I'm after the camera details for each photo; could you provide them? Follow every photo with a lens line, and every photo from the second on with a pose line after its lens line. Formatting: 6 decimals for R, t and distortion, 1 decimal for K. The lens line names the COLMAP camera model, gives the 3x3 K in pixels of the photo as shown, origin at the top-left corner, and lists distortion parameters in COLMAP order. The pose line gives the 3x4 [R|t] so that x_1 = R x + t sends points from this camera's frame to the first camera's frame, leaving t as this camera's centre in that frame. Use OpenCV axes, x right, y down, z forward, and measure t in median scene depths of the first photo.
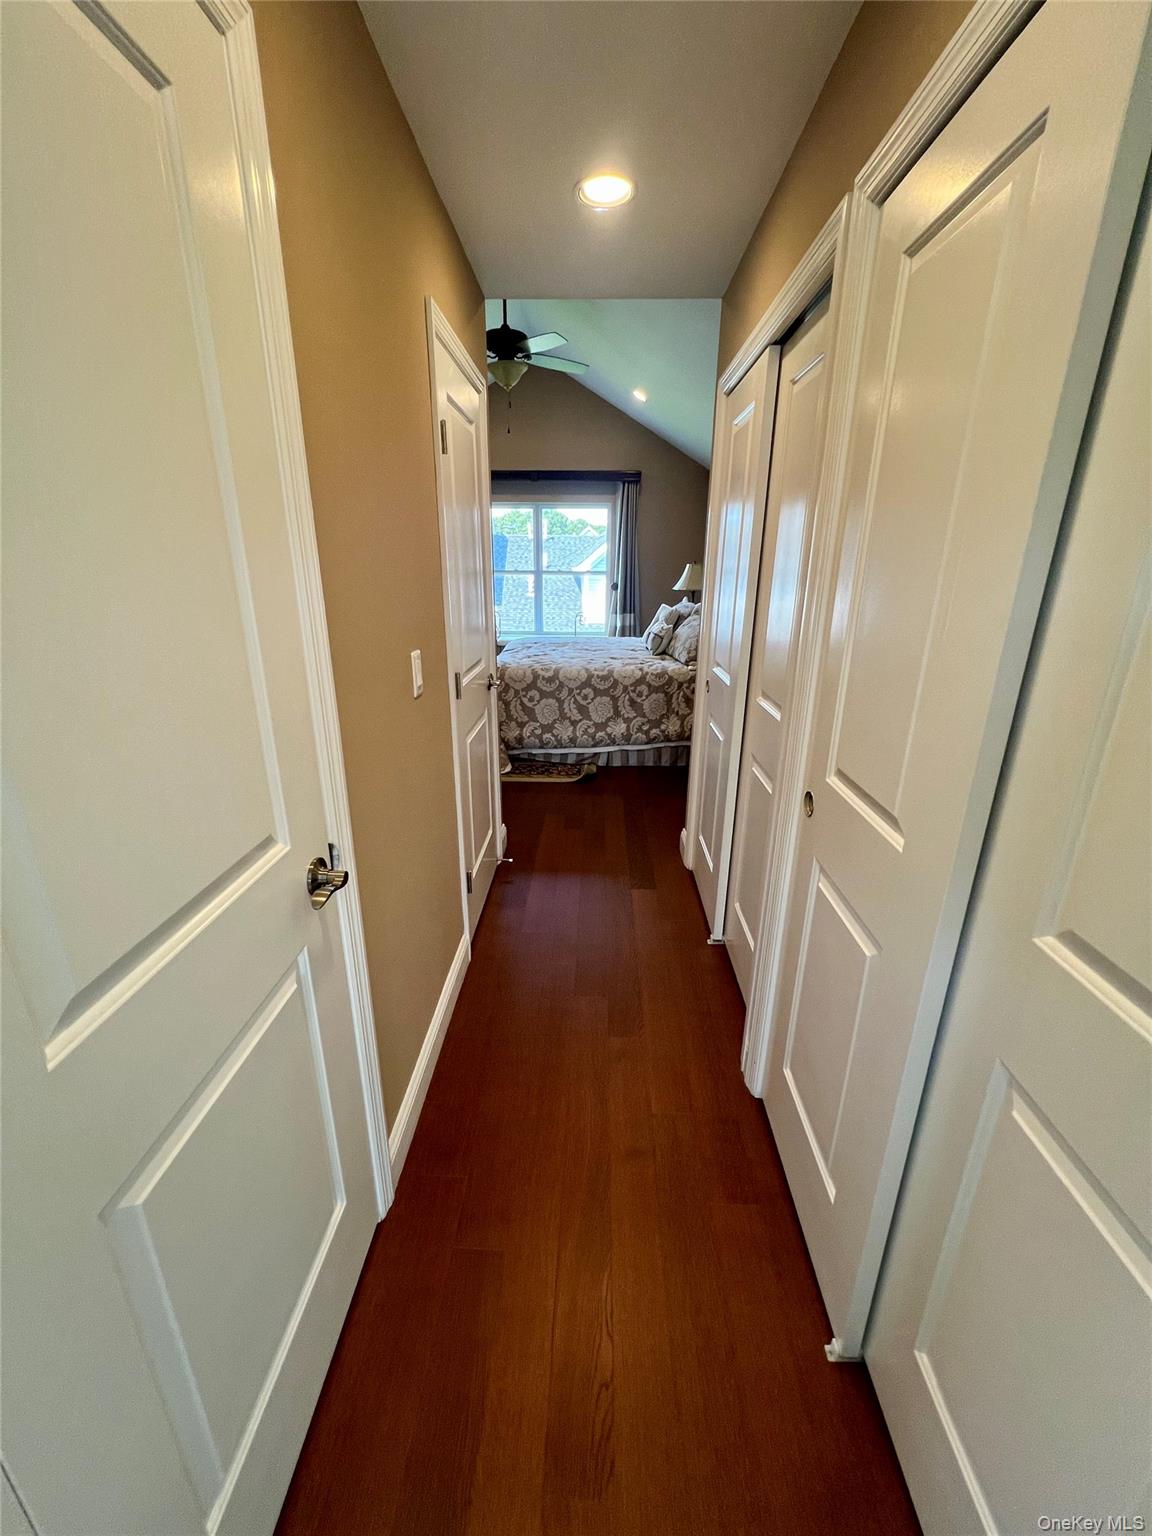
lens RADIAL K [[614.5, 0, 578.7], [0, 614.5, 770.6], [0, 0, 1]] dist [-0.002273, -0.000422]
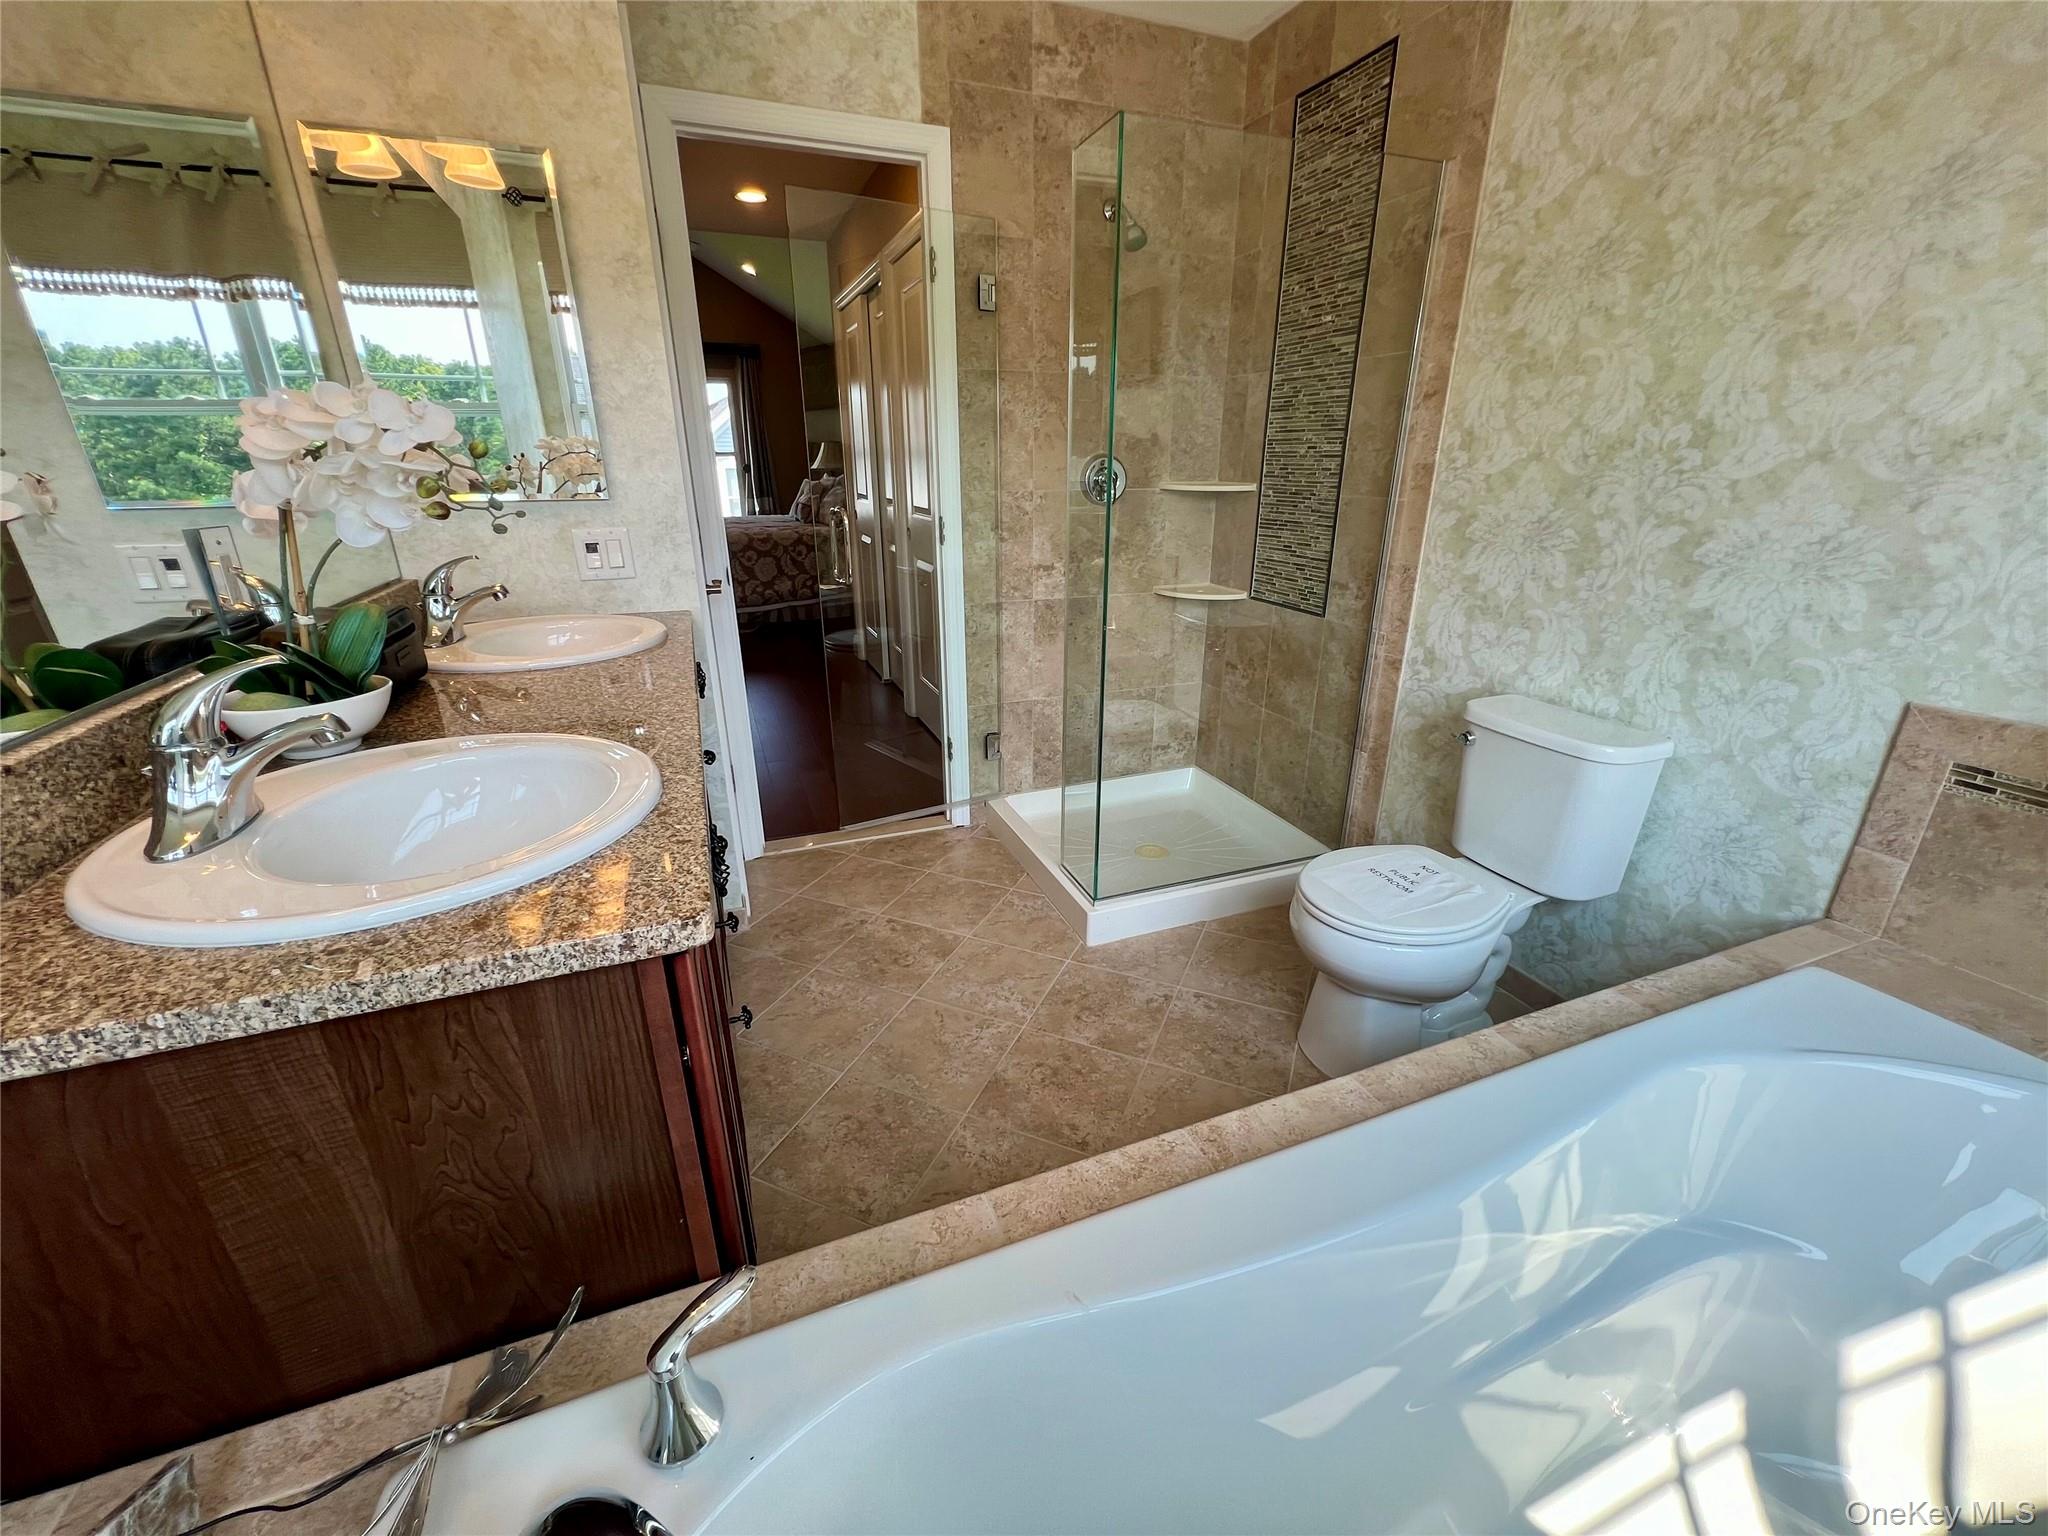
lens RADIAL K [[821.9, 0, 1029.1], [0, 821.9, 774.9], [0, 0, 1]] dist [-0.004052, 0.001293]
pose [[0.918348, -0.149884, 0.366294, -0.124664], [0.134604, 0.988627, 0.067067, 0.229365], [-0.372181, -0.012286, 0.928079, -0.550251]]
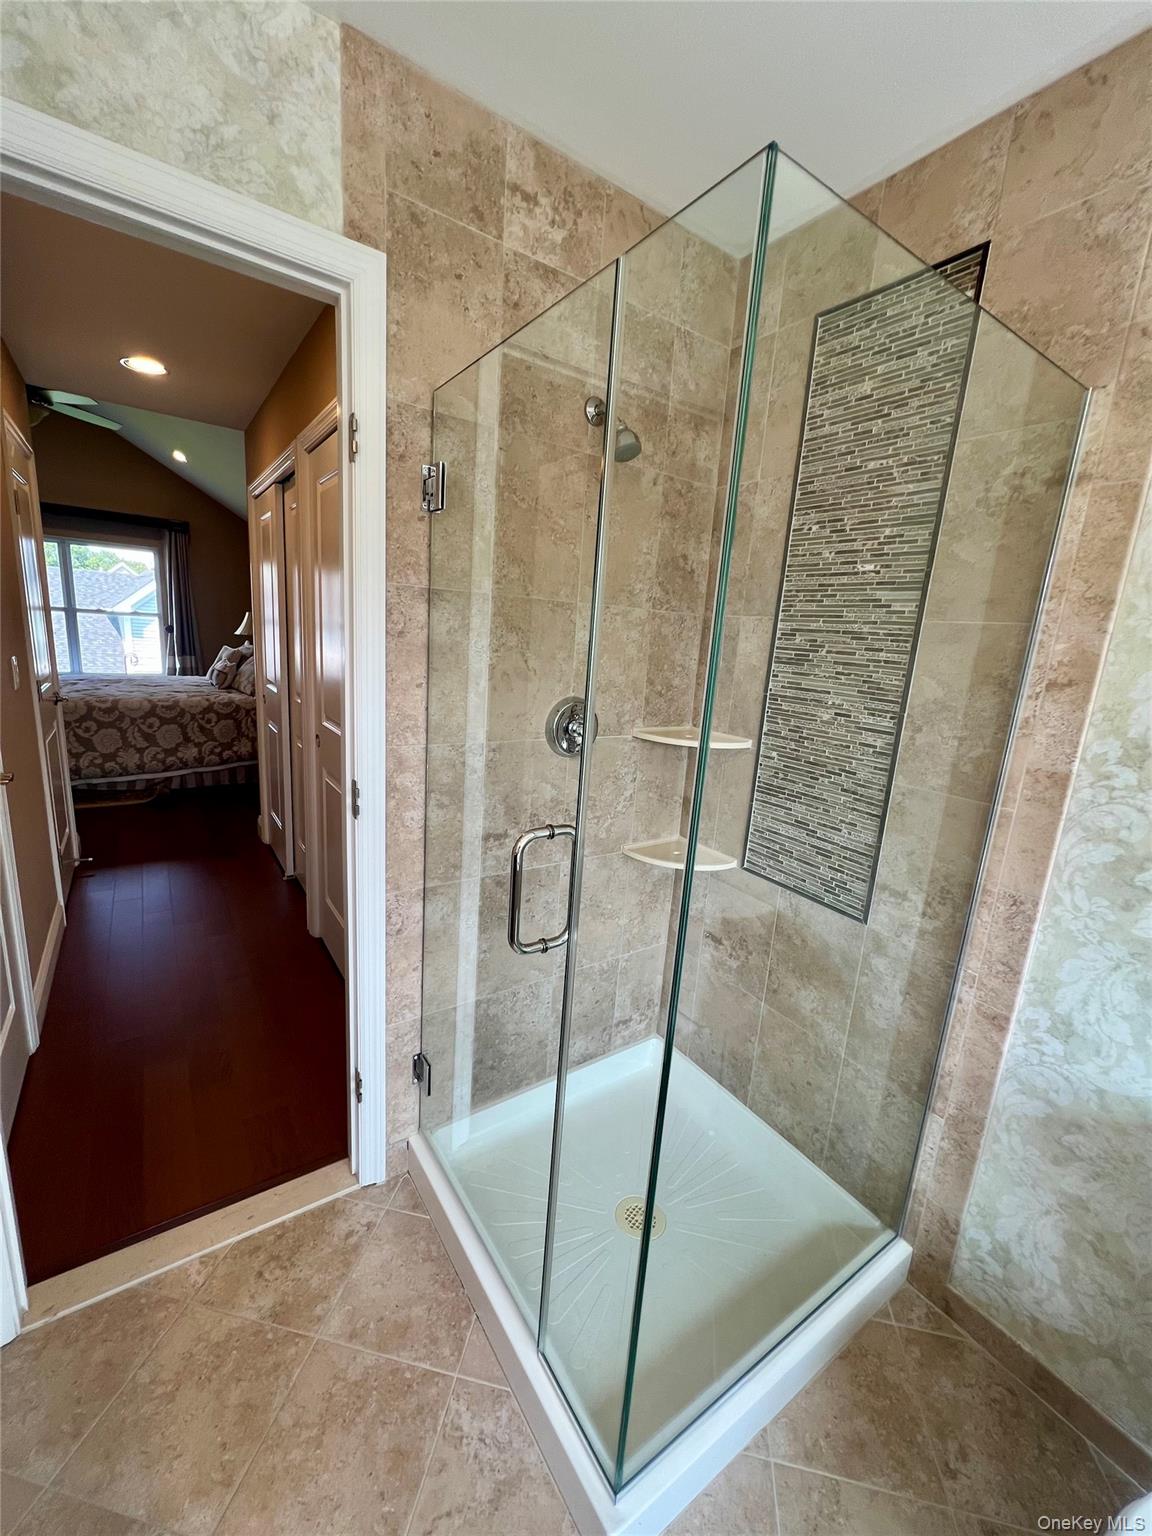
lens RADIAL K [[616.4, 0, 575.6], [0, 616.4, 771.5], [0, 0, 1]] dist [-0.004052, 0.001293]
pose [[0.804099, -0.082424, 0.588754, -0.031750], [0.131278, 0.990513, -0.040626, 0.100696], [-0.579820, 0.109957, 0.807291, -0.291548]]
